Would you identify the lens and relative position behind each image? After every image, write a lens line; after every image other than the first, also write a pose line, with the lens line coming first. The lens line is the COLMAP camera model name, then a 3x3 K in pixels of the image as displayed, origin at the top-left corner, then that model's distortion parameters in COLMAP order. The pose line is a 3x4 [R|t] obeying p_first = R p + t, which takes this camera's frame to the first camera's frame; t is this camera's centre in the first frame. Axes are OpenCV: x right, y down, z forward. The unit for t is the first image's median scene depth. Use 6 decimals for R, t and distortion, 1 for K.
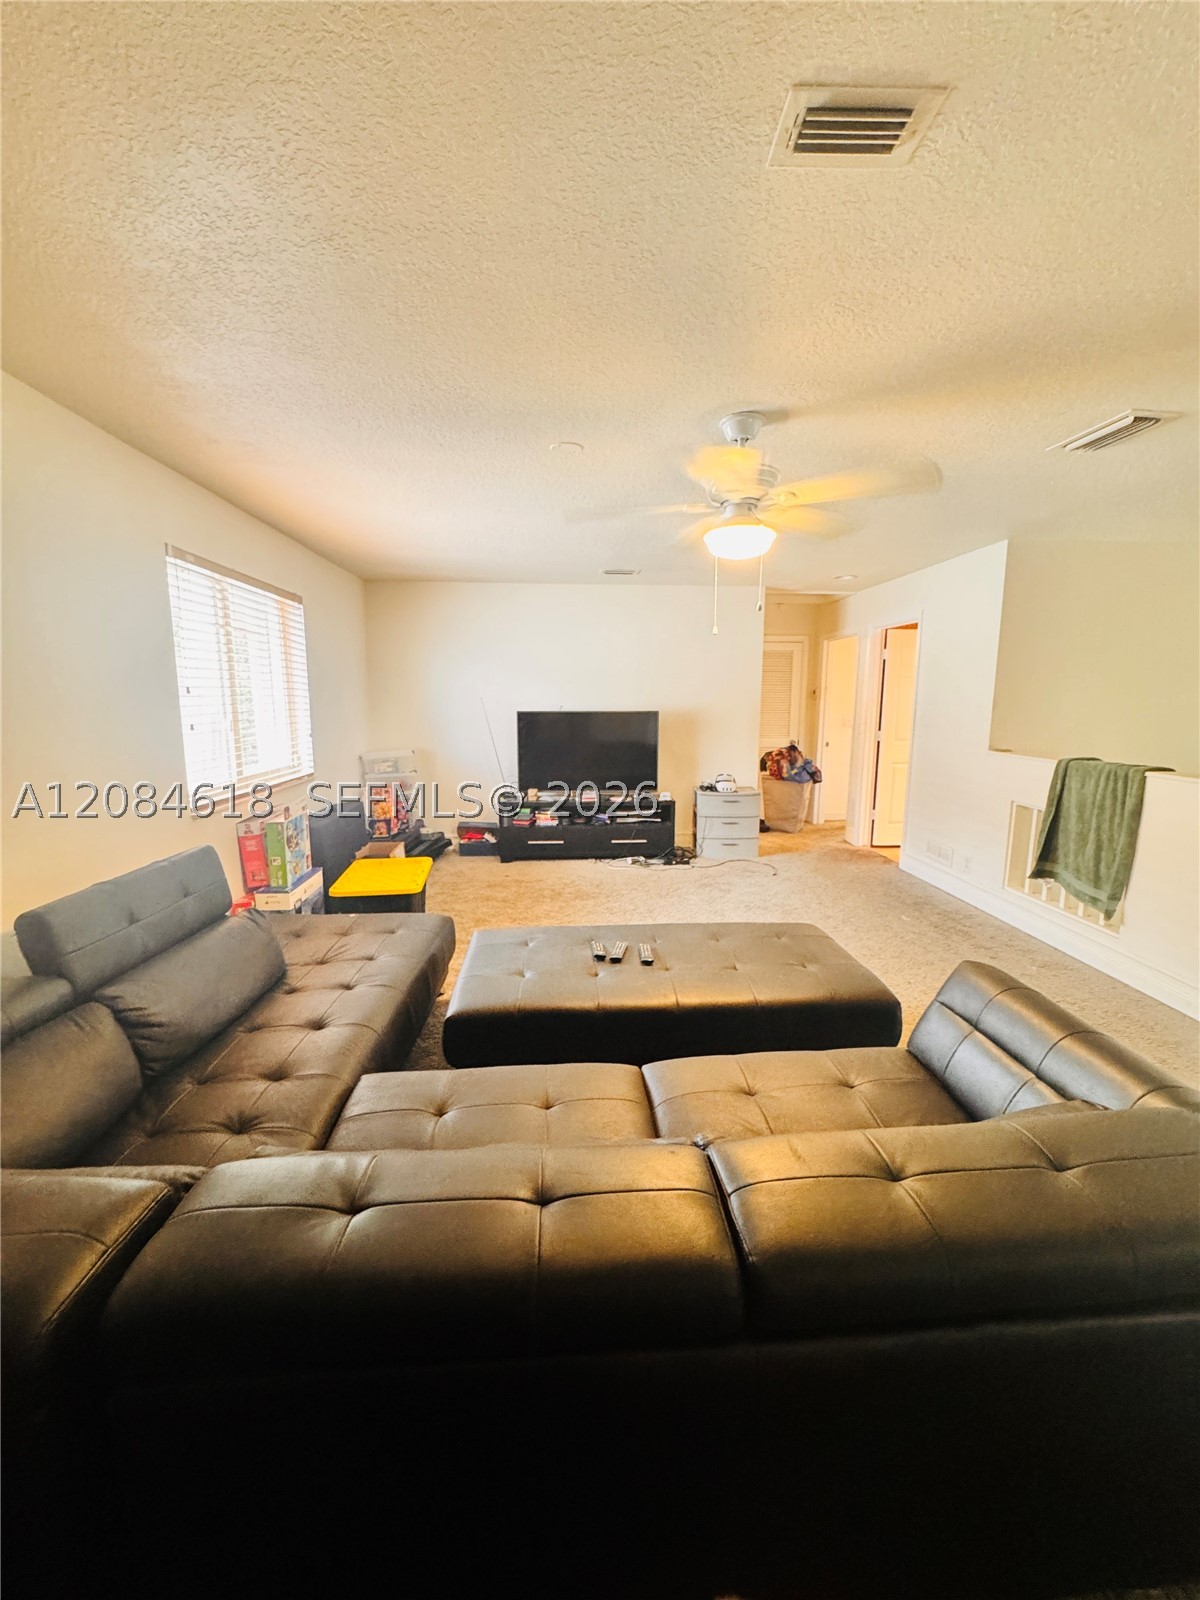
lens RADIAL K [[636.5, 0, 595.5], [0, 636.5, 800.4], [0, 0, 1]] dist [-0.002539, -0.000258]
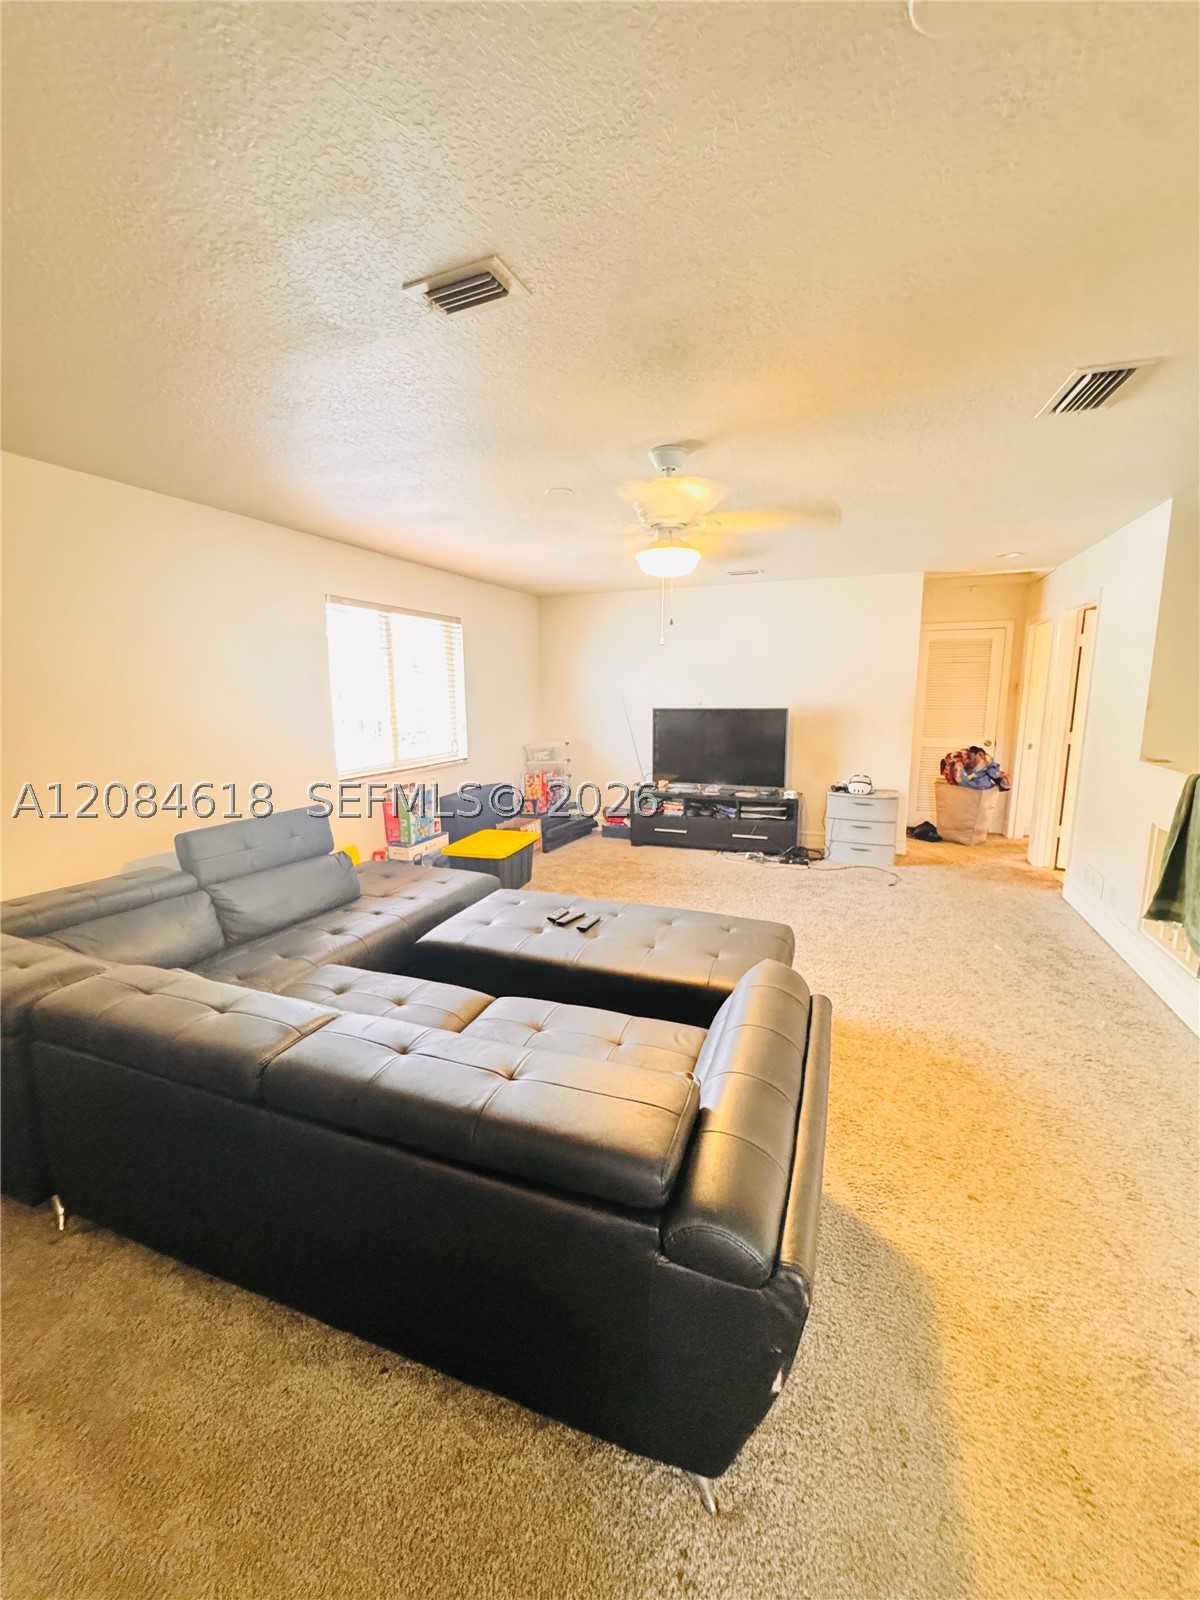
lens RADIAL K [[636.5, 0, 604.6], [0, 636.5, 801.2], [0, 0, 1]] dist [-0.002539, -0.000258]
pose [[0.905783, 0.063825, -0.418908, 0.268590], [-0.057479, 0.997961, 0.027765, -0.007330], [0.419826, -0.001070, 0.907604, -0.020972]]
